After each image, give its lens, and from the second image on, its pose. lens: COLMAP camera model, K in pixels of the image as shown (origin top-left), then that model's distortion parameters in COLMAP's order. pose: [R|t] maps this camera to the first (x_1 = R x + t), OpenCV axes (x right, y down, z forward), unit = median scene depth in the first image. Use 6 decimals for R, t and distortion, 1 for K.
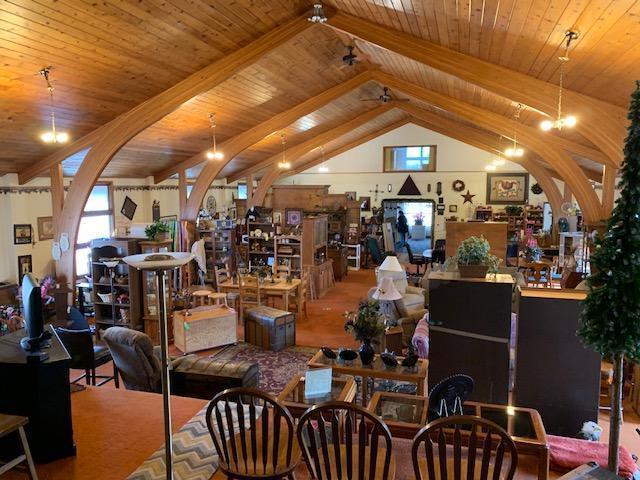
lens RADIAL K [[485.9, 0, 320.0], [0, 485.9, 240.0], [0, 0, 1]] dist [0.102566, -0.174536]
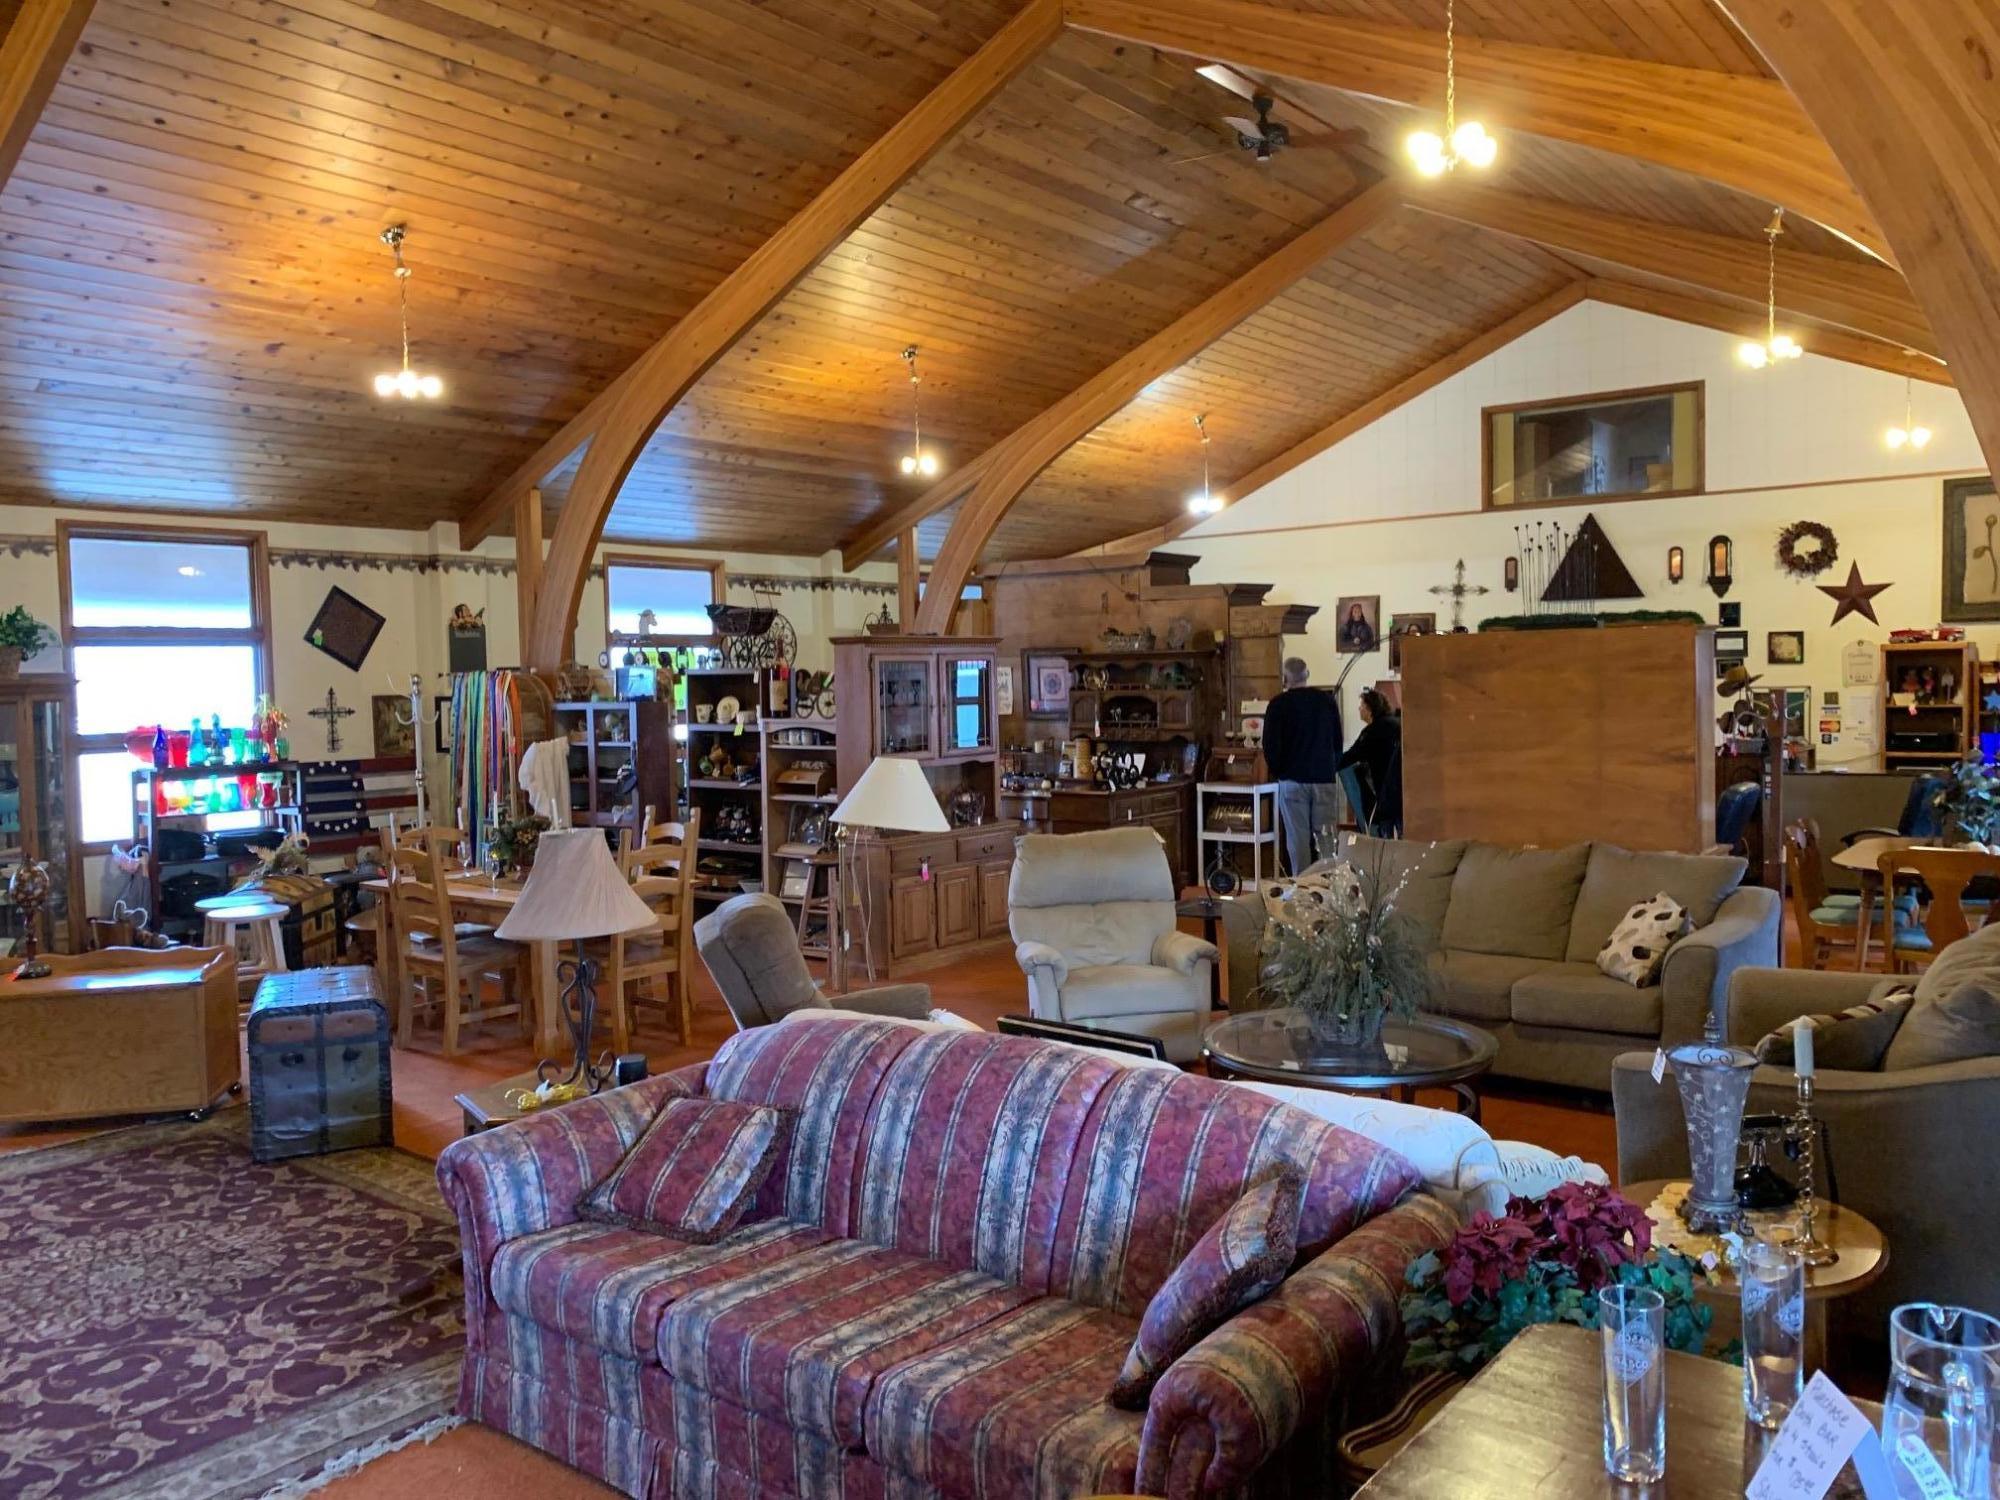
lens RADIAL K [[1525.2, 0, 1000.0], [0, 1525.2, 750.0], [0, 0, 1]] dist [-0.001186, 0.003882]
pose [[0.923478, 0.002135, -0.383646, 0.208614], [-0.024513, 0.998270, -0.053448, 0.030406], [0.382869, 0.058763, 0.921932, 0.208806]]
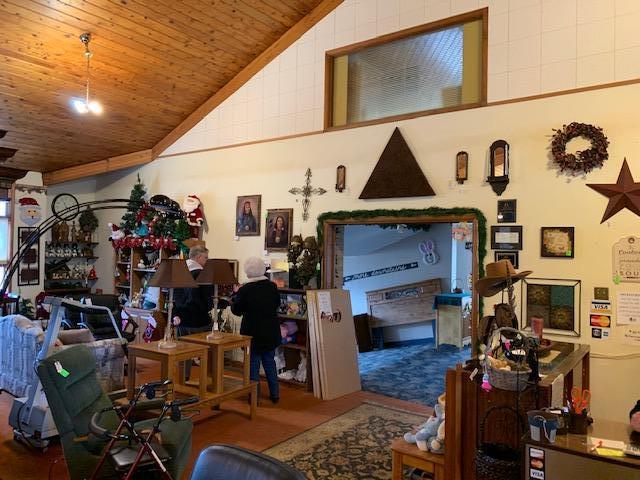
lens RADIAL K [[485.9, 0, 320.0], [0, 485.9, 240.0], [0, 0, 1]] dist [0.102566, -0.174536]
pose [[0.936072, 0.011947, -0.351606, 0.250280], [-0.058307, 0.990870, -0.121560, -0.029712], [0.346944, 0.134290, 0.928222, 0.740866]]
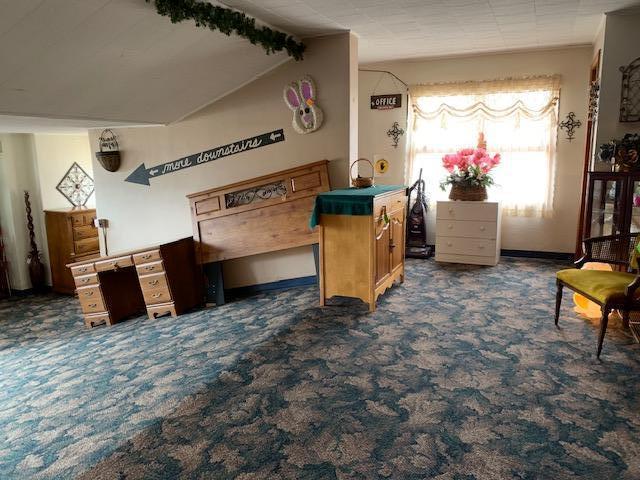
lens RADIAL K [[485.9, 0, 320.0], [0, 485.9, 240.0], [0, 0, 1]] dist [0.102566, -0.174536]
pose [[0.990076, 0.011609, -0.140049, 0.234126], [-0.002527, 0.997891, 0.064855, -0.032284], [0.140507, -0.063858, 0.988018, 0.889153]]
